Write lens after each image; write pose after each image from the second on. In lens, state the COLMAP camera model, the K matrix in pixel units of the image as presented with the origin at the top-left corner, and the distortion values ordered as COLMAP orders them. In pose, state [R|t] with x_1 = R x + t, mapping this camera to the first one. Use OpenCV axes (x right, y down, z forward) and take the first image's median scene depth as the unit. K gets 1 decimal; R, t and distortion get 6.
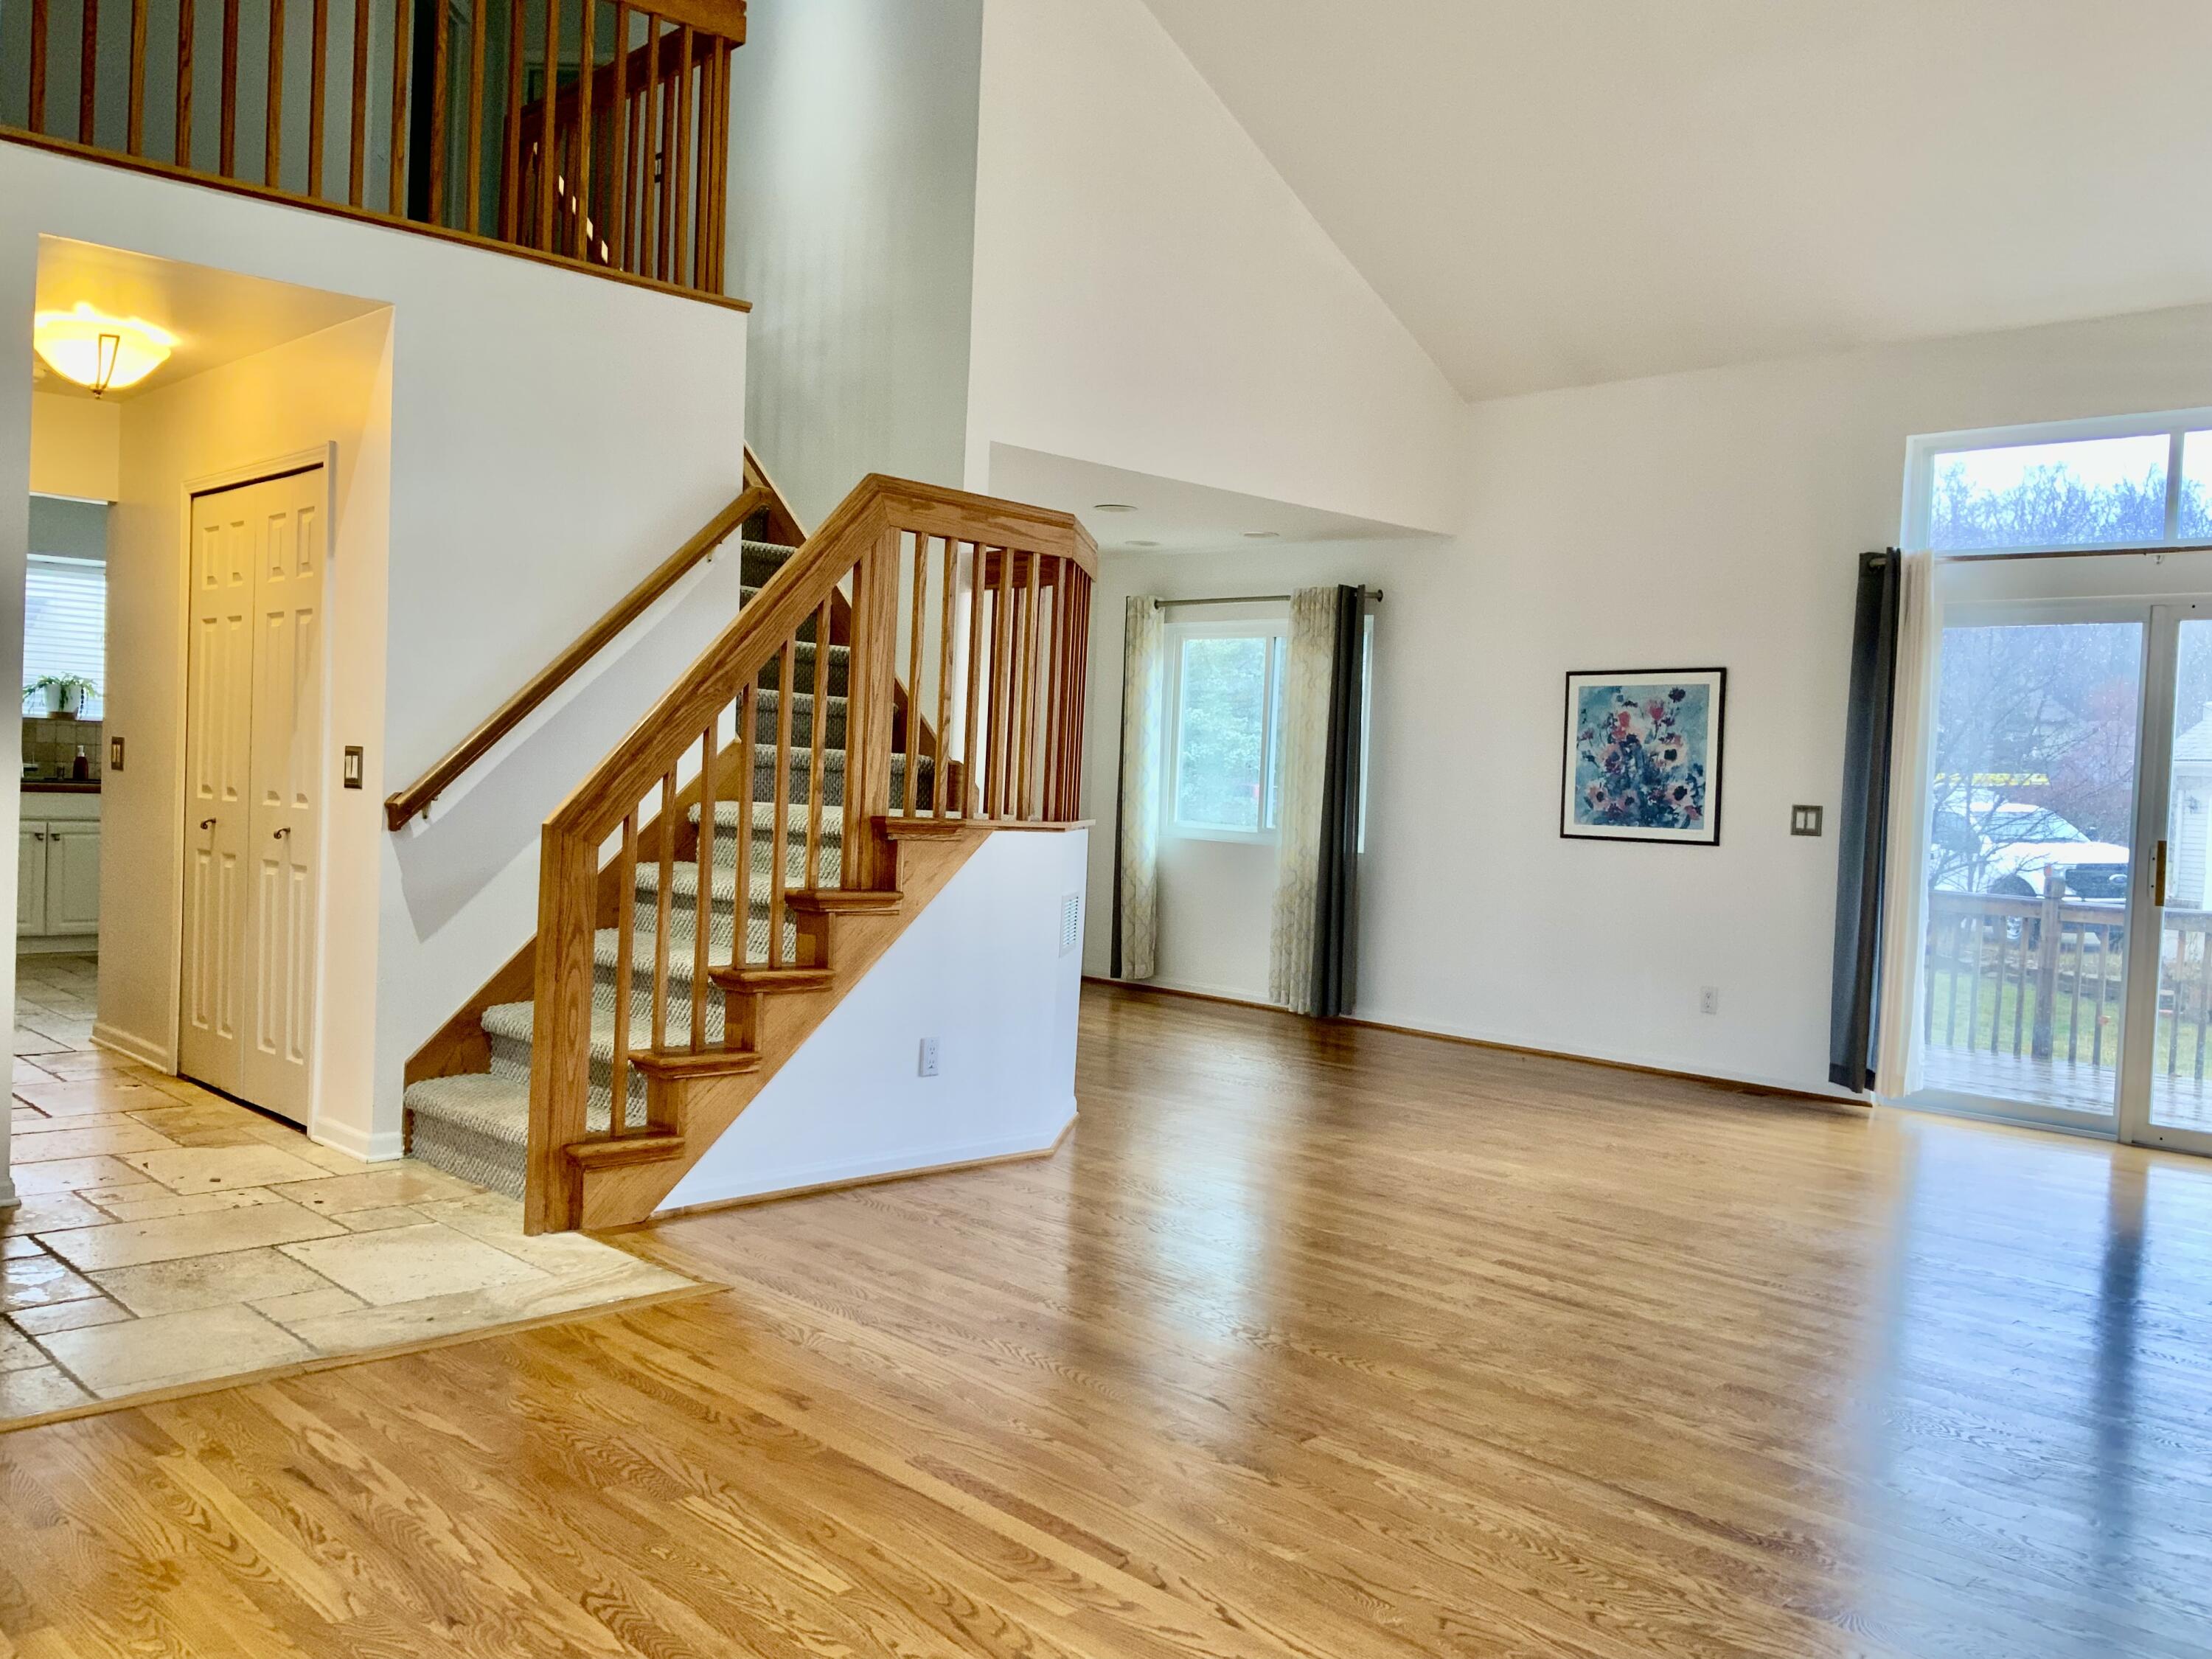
lens RADIAL K [[1813.6, 0, 1091.2], [0, 1813.6, 814.9], [0, 0, 1]] dist [0.058426, -0.100681]
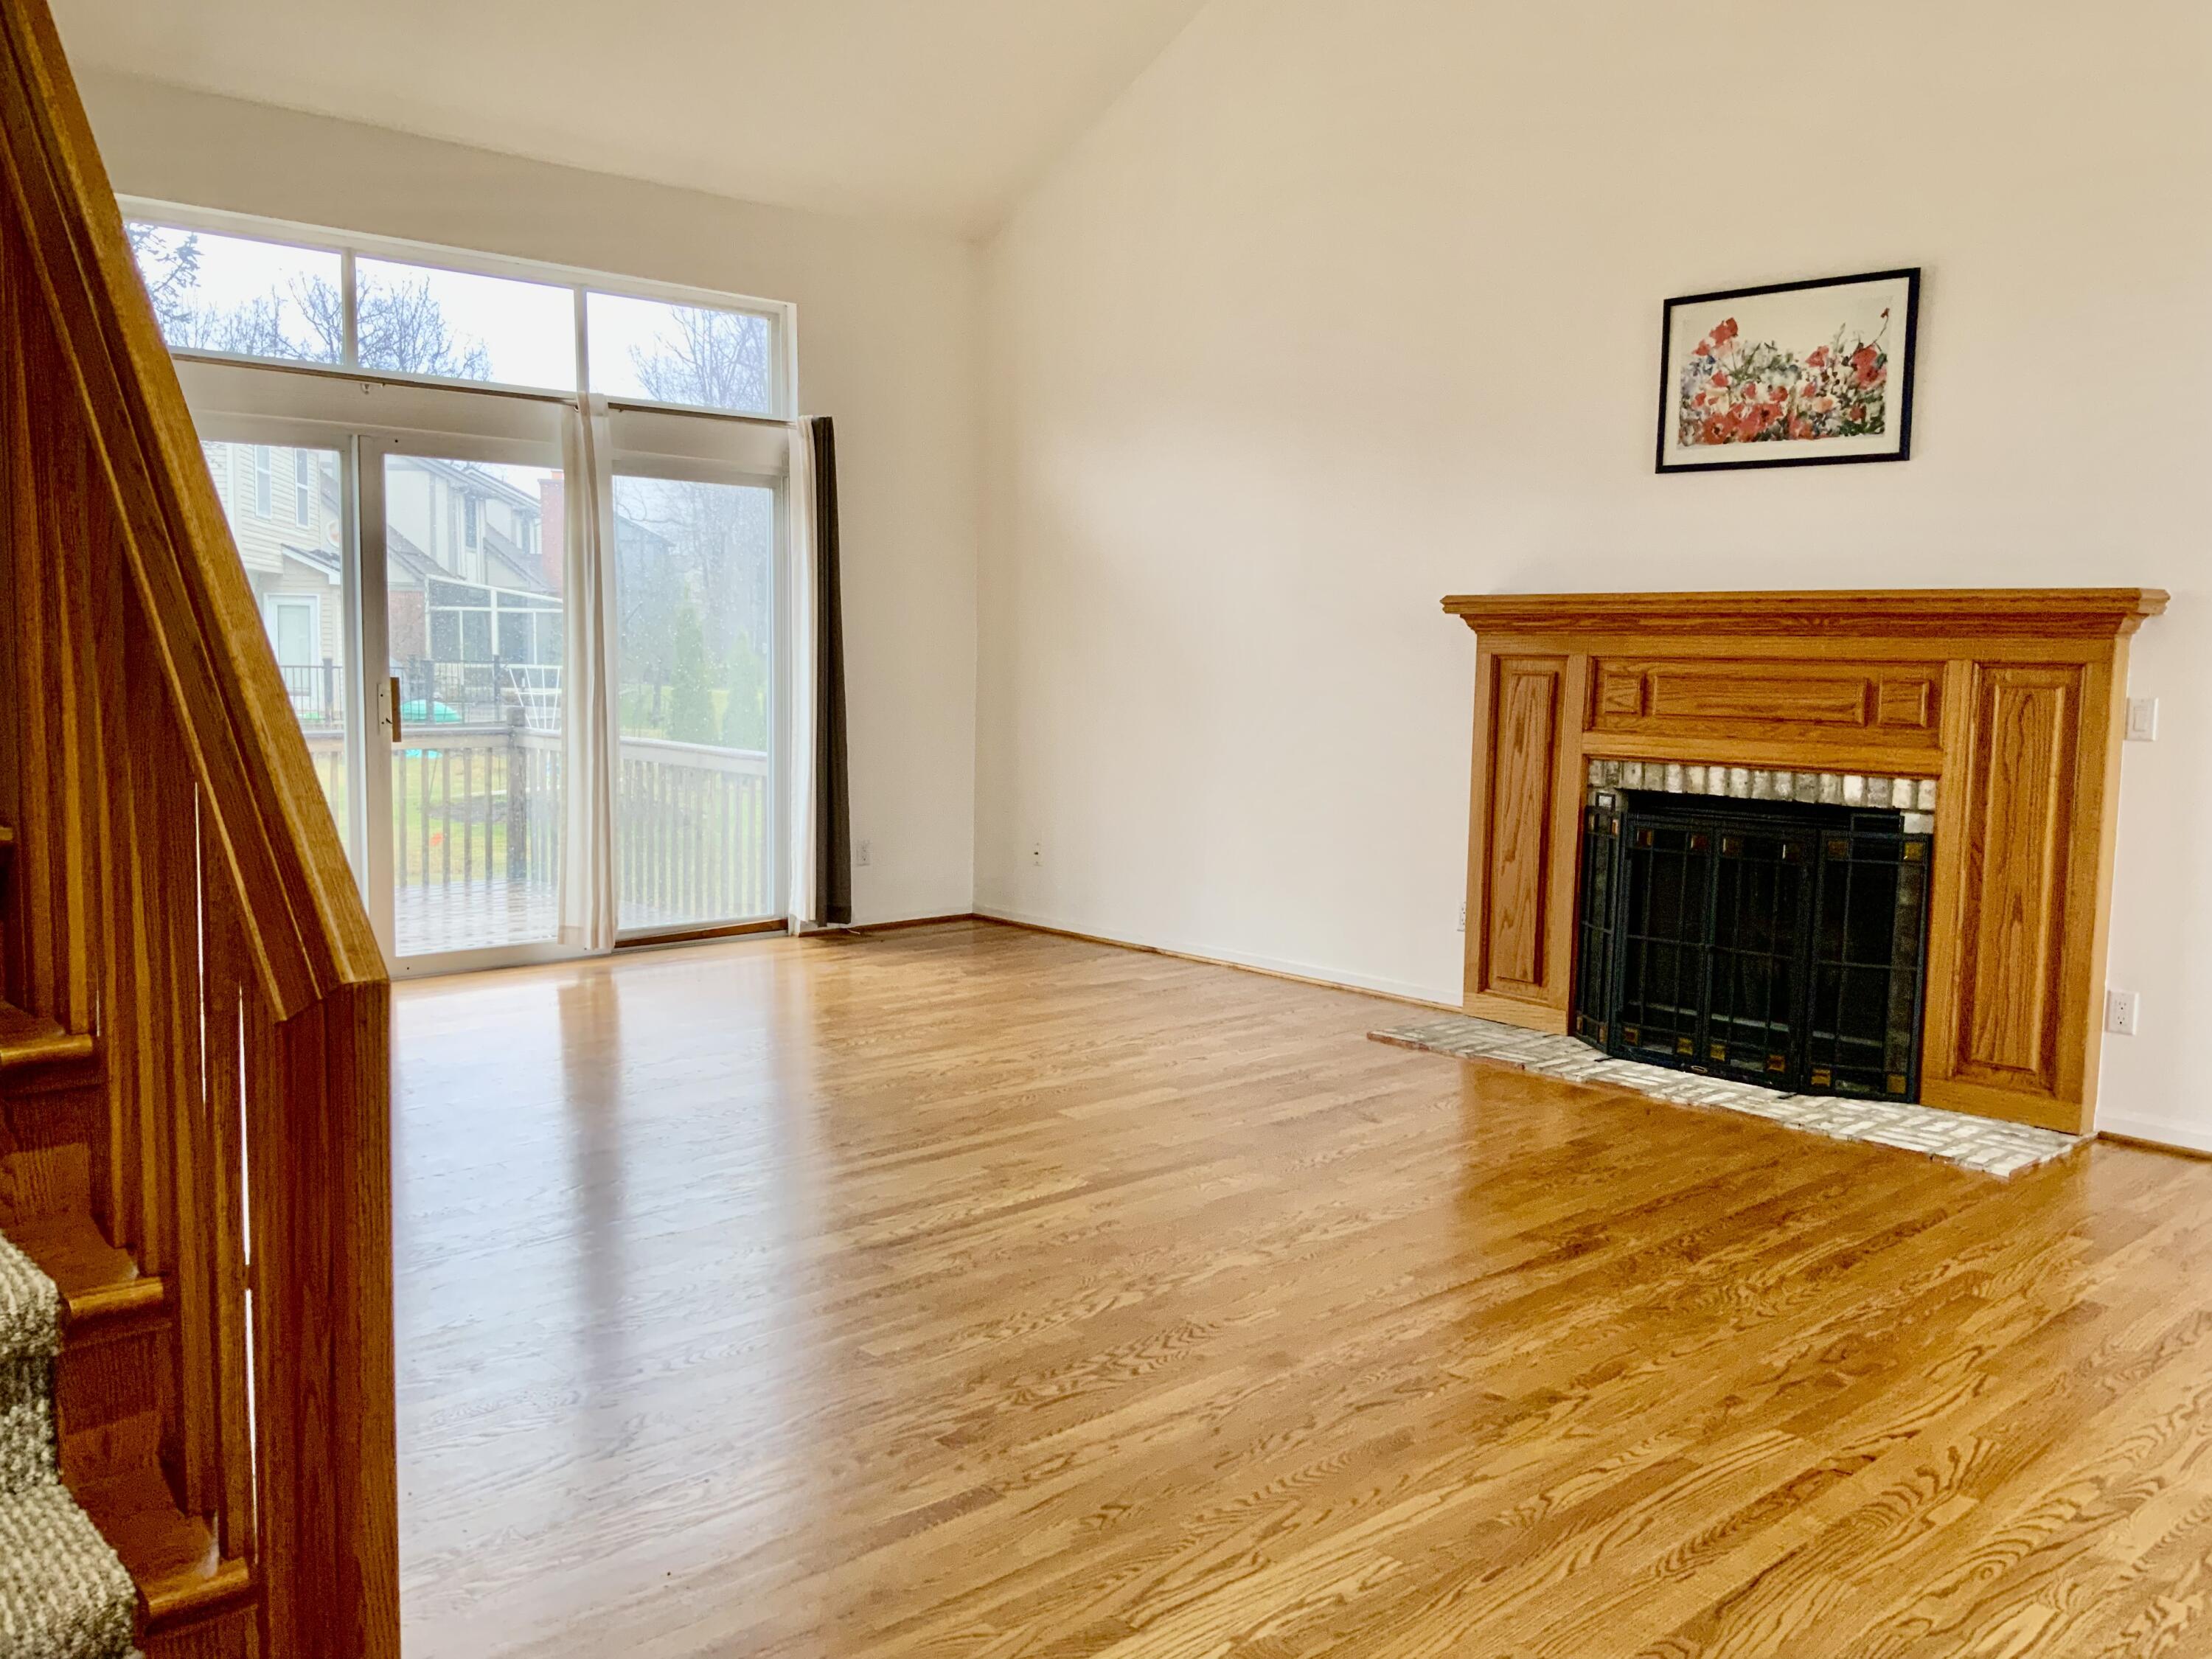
lens RADIAL K [[1813.6, 0, 1104.1], [0, 1813.6, 832.5], [0, 0, 1]] dist [0.058426, -0.100681]
pose [[0.023573, -0.144920, 0.989162, -0.518683], [0.005927, 0.989440, 0.144820, -0.055476], [-0.999705, 0.002449, 0.024183, 0.744839]]
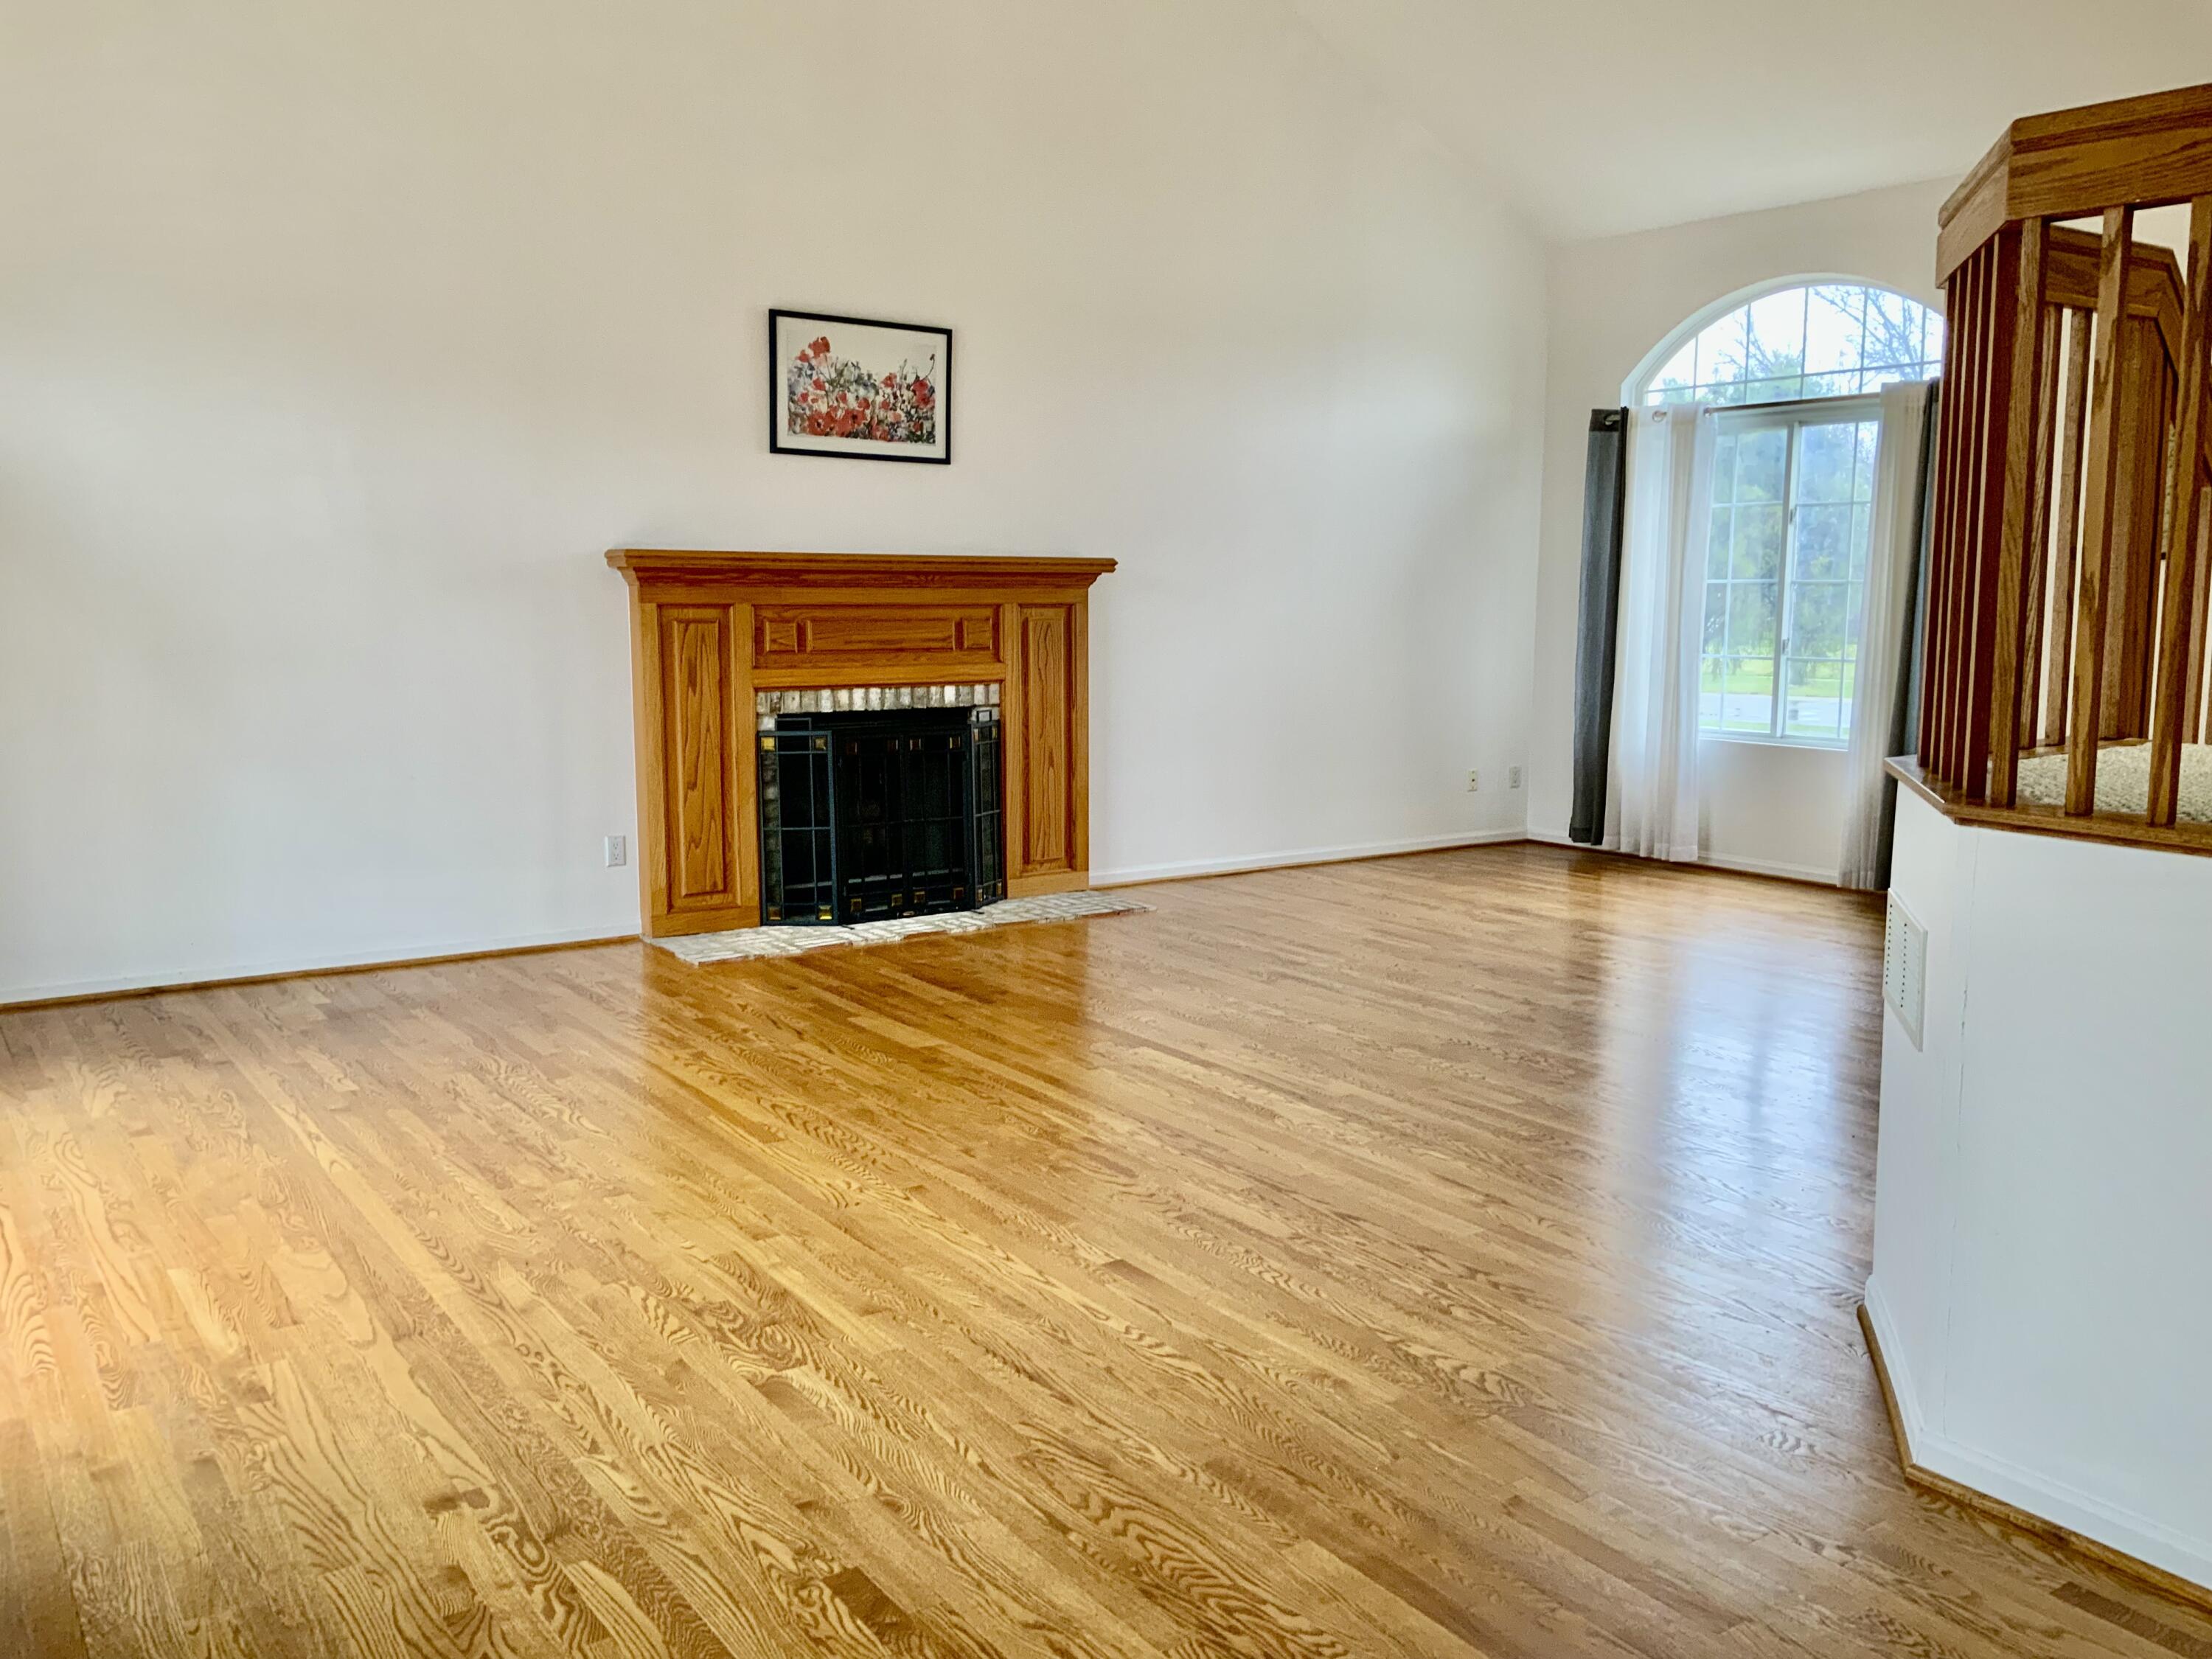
lens RADIAL K [[1813.6, 0, 1090.1], [0, 1813.6, 835.2], [0, 0, 1]] dist [0.058426, -0.100681]
pose [[-0.984891, -0.069421, 0.158649, 0.157824], [-0.042976, 0.985454, 0.164419, -0.061790], [-0.167755, 0.155117, -0.973549, 1.759302]]
